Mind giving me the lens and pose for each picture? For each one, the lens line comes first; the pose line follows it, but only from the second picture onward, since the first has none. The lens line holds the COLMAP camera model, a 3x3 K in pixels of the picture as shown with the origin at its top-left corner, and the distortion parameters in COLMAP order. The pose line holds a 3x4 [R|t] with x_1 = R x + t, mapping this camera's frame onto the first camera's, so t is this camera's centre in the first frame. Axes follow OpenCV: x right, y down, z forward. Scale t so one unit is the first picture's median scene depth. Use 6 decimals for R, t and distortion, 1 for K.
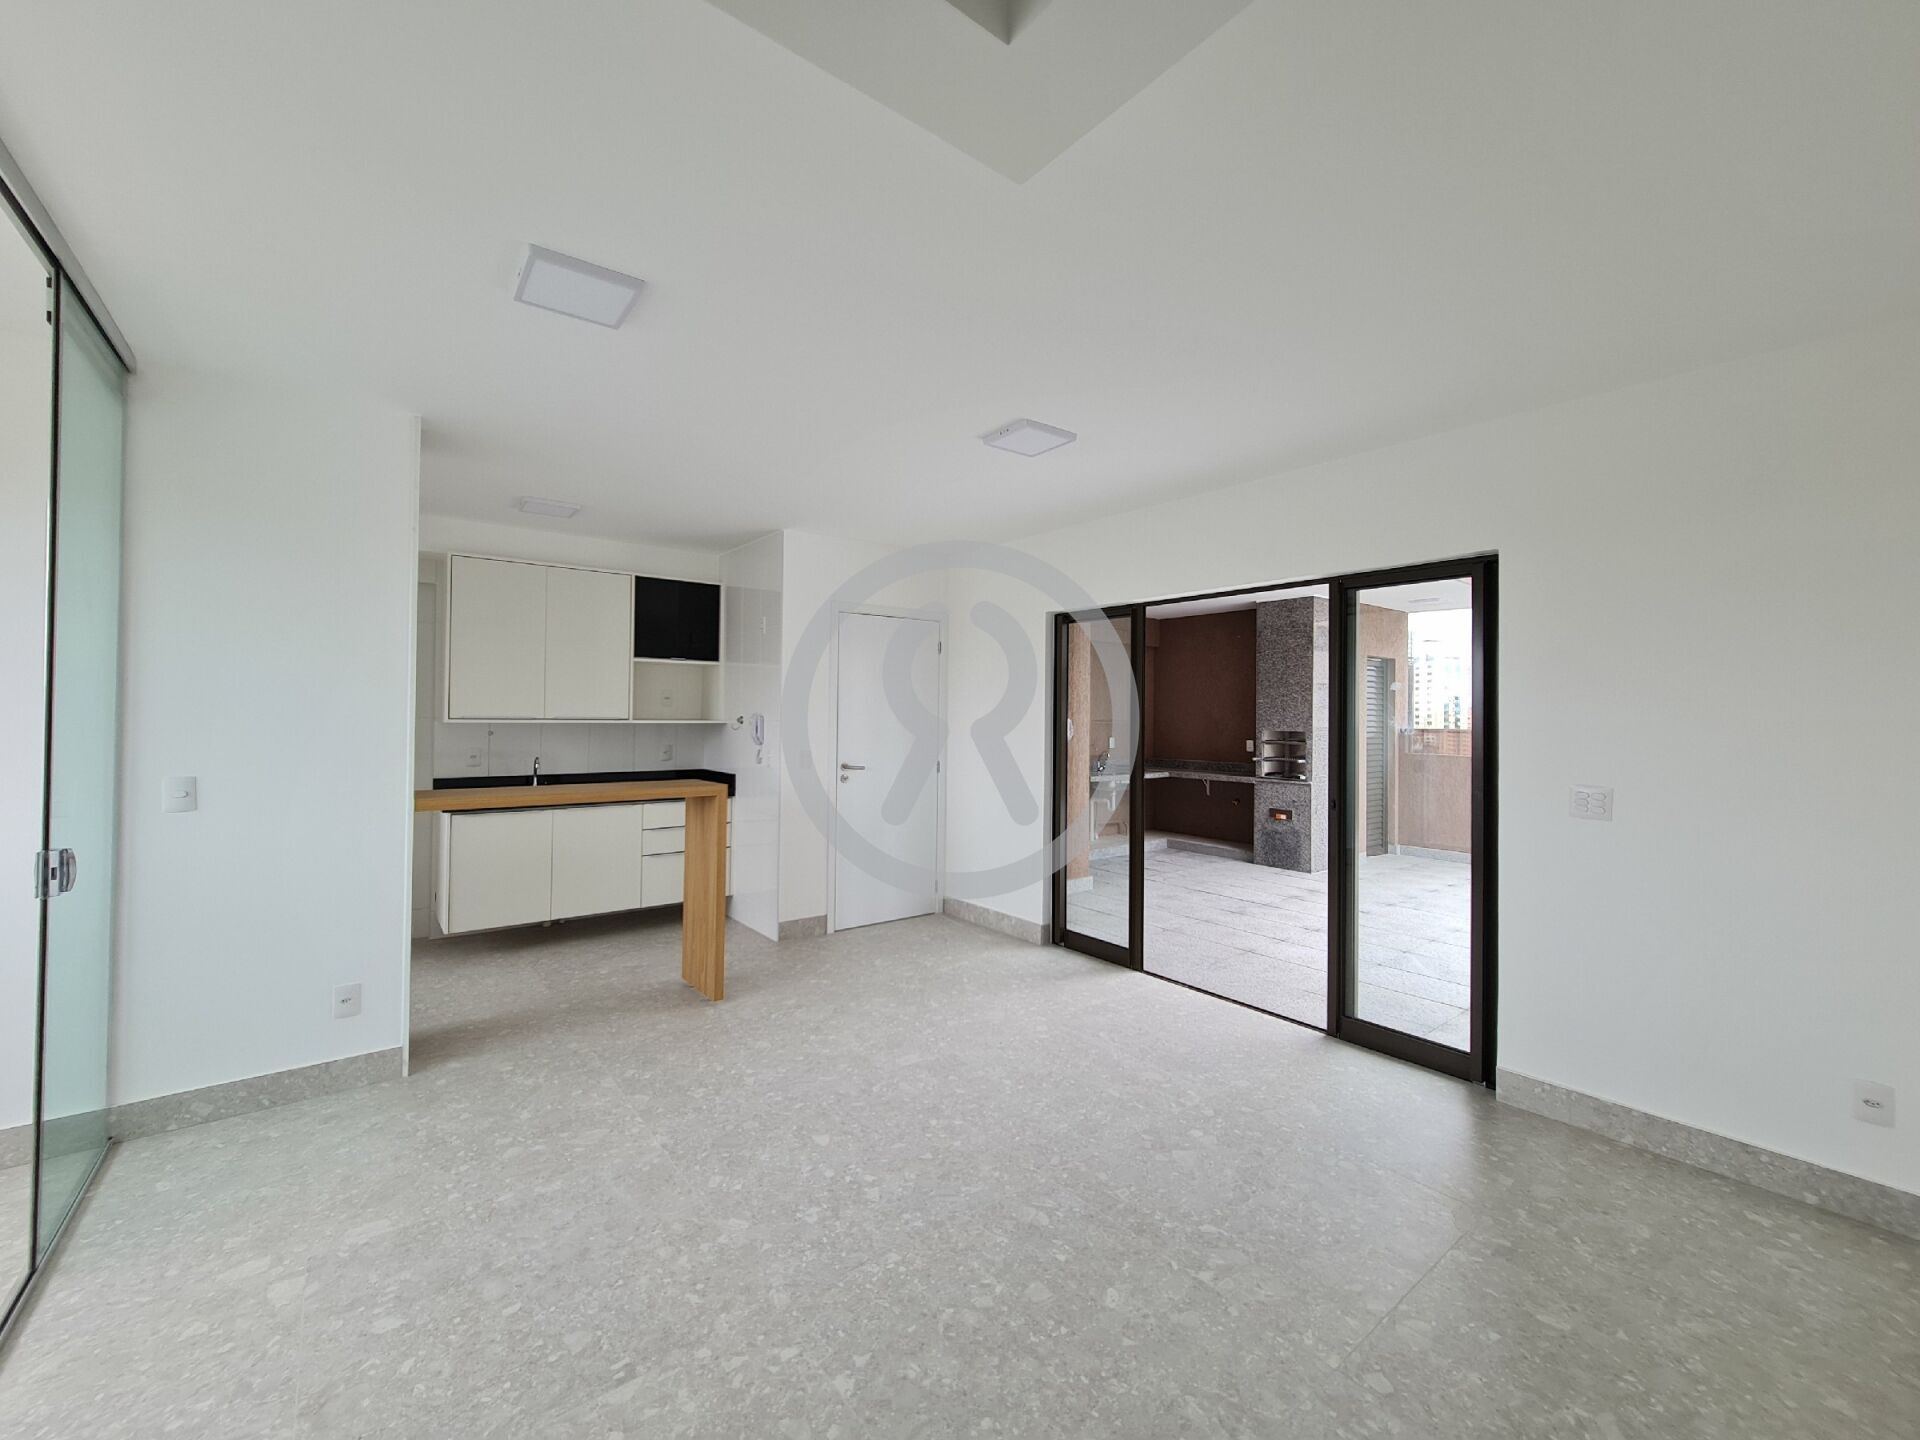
lens RADIAL K [[781.9, 0, 957.4], [0, 781.9, 732.3], [0, 0, 1]] dist [0.001489, -0.001338]
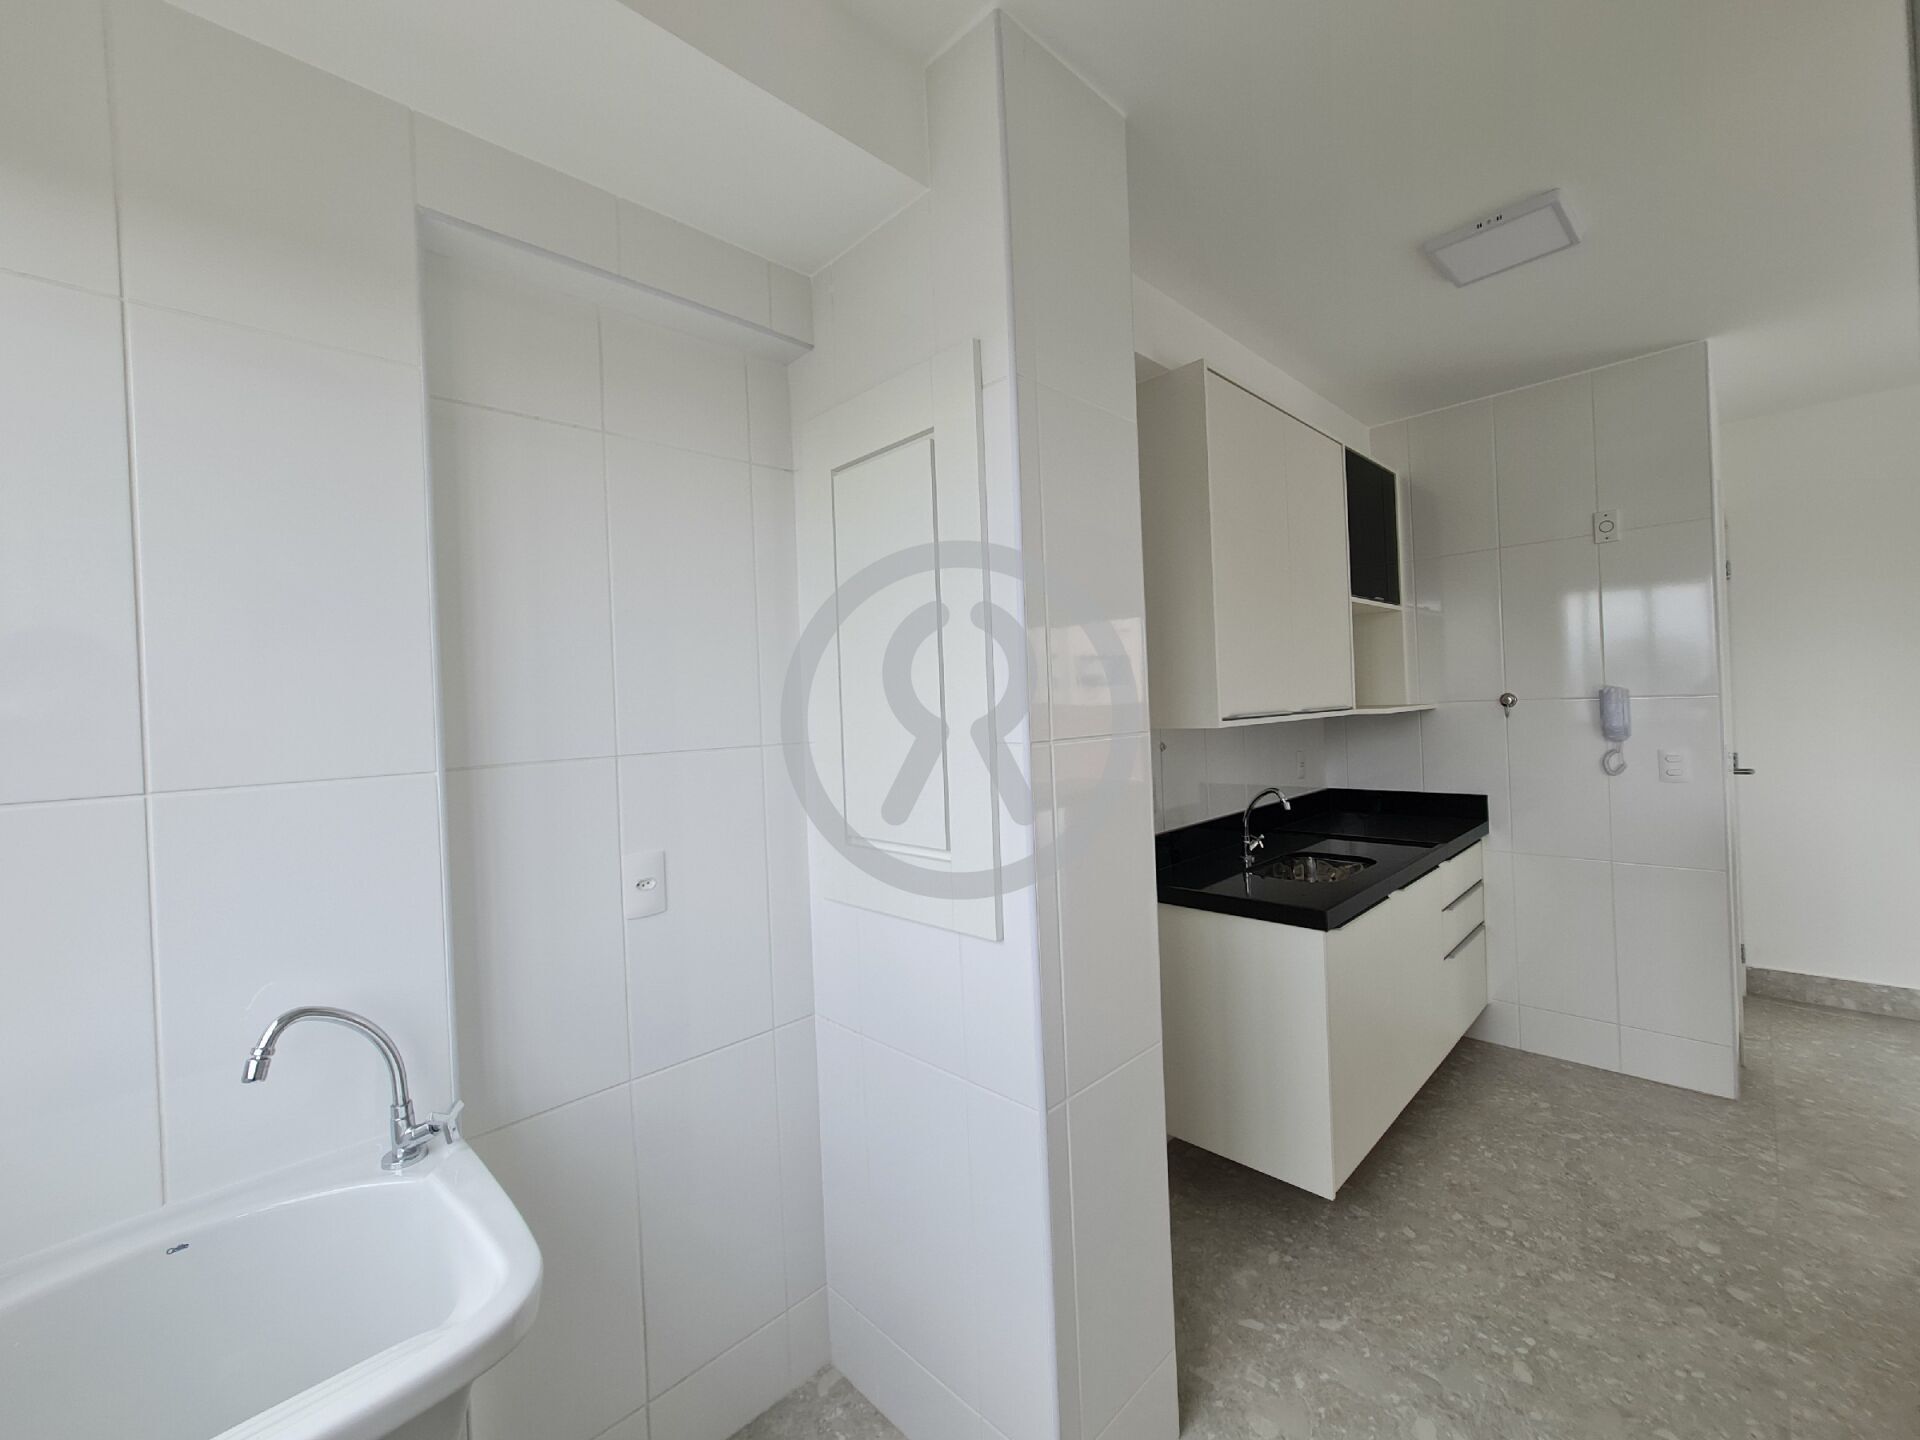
lens RADIAL K [[781.9, 0, 967.0], [0, 781.9, 718.1], [0, 0, 1]] dist [0.001489, -0.001338]
pose [[0.991446, -0.053238, 0.119163, -1.128255], [0.054909, 0.998433, -0.010777, -0.026816], [-0.118402, 0.017228, 0.992816, 0.725443]]
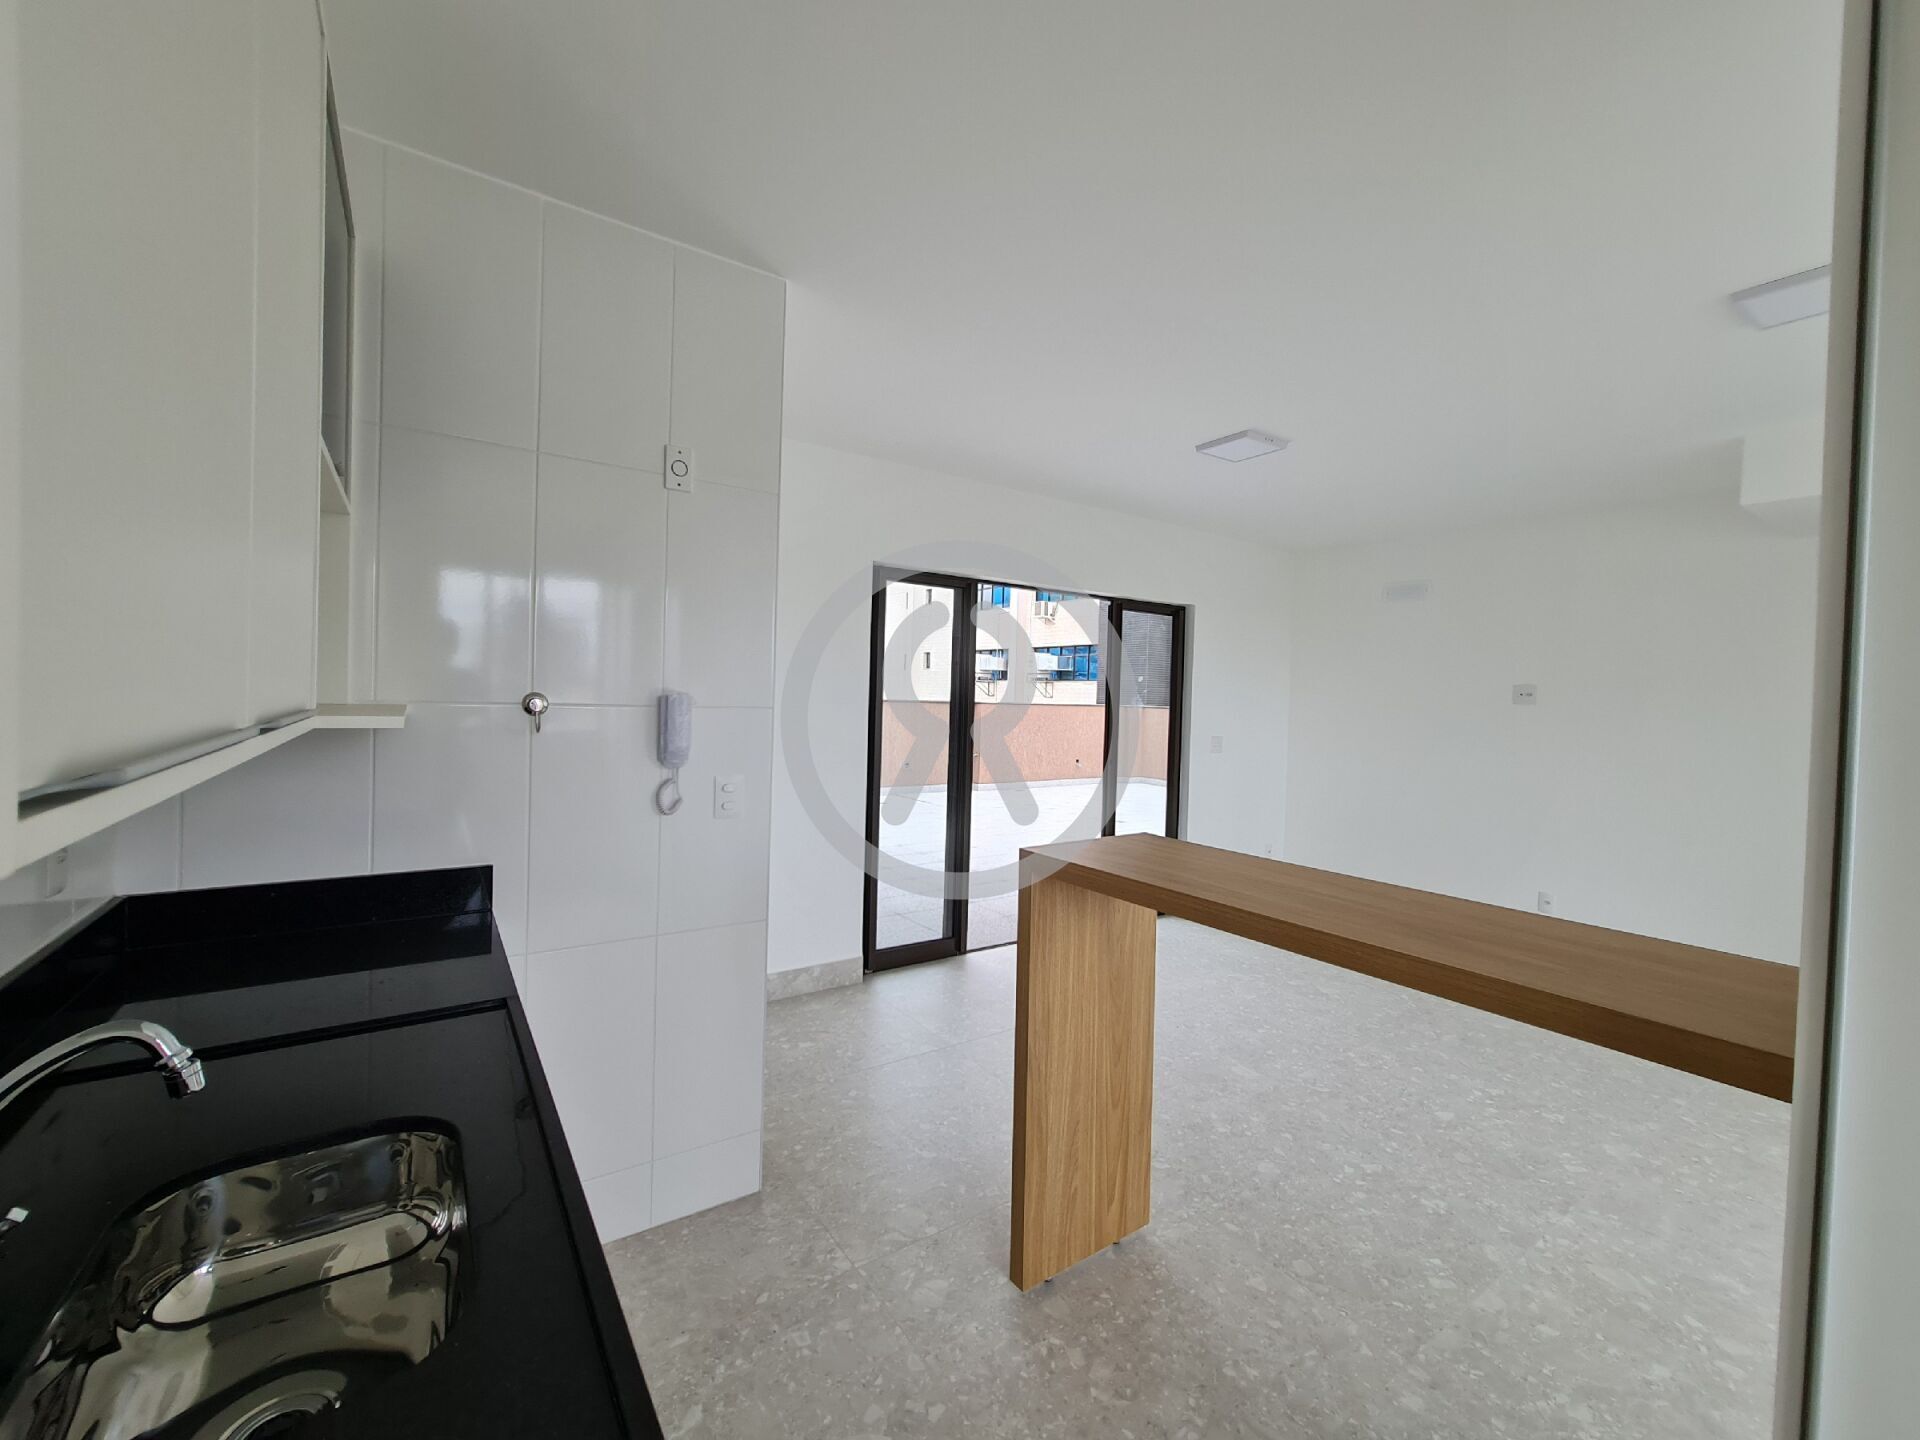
lens RADIAL K [[781.9, 0, 964.1], [0, 781.9, 703.0], [0, 0, 1]] dist [0.001489, -0.001338]
pose [[0.056533, -0.018634, 0.998227, -0.938629], [-0.007241, 0.999792, 0.019074, -0.035503], [-0.998375, -0.008306, 0.056386, 1.198404]]
